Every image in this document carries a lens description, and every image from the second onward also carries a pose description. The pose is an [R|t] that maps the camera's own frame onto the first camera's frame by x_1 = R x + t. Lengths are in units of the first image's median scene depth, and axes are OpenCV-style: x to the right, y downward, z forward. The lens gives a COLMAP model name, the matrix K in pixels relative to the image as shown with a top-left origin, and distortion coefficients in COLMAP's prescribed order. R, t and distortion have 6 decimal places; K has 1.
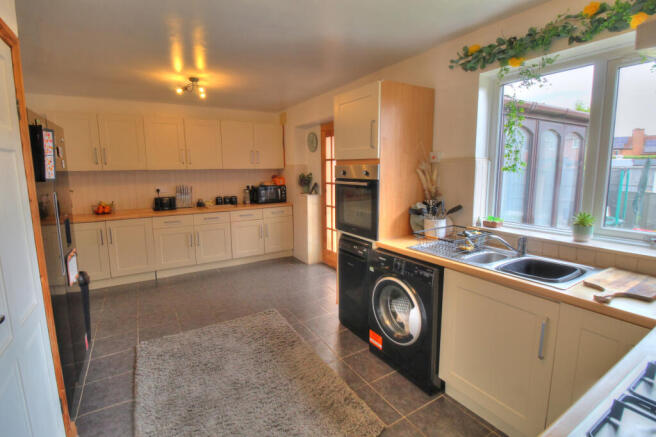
lens RADIAL K [[312.4, 0, 328.7], [0, 312.4, 213.9], [0, 0, 1]] dist [0.006433, -0.003283]
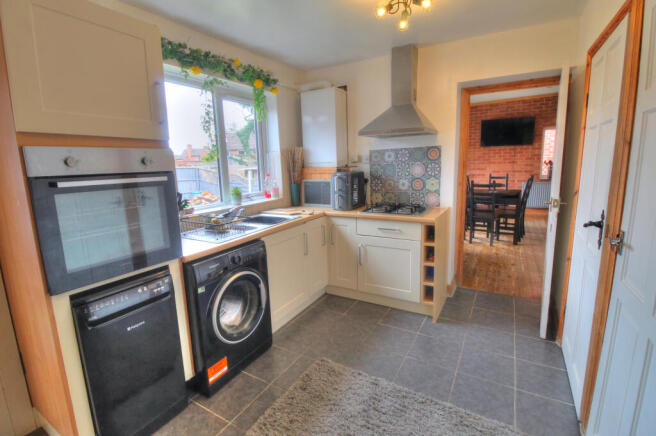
lens RADIAL K [[312.4, 0, 327.4], [0, 312.4, 218.2], [0, 0, 1]] dist [0.006433, -0.003283]
pose [[-0.473985, -0.131186, 0.870706, -0.351333], [0.165073, 0.958069, 0.234210, -0.063124], [-0.864921, 0.254742, -0.432455, 0.560255]]
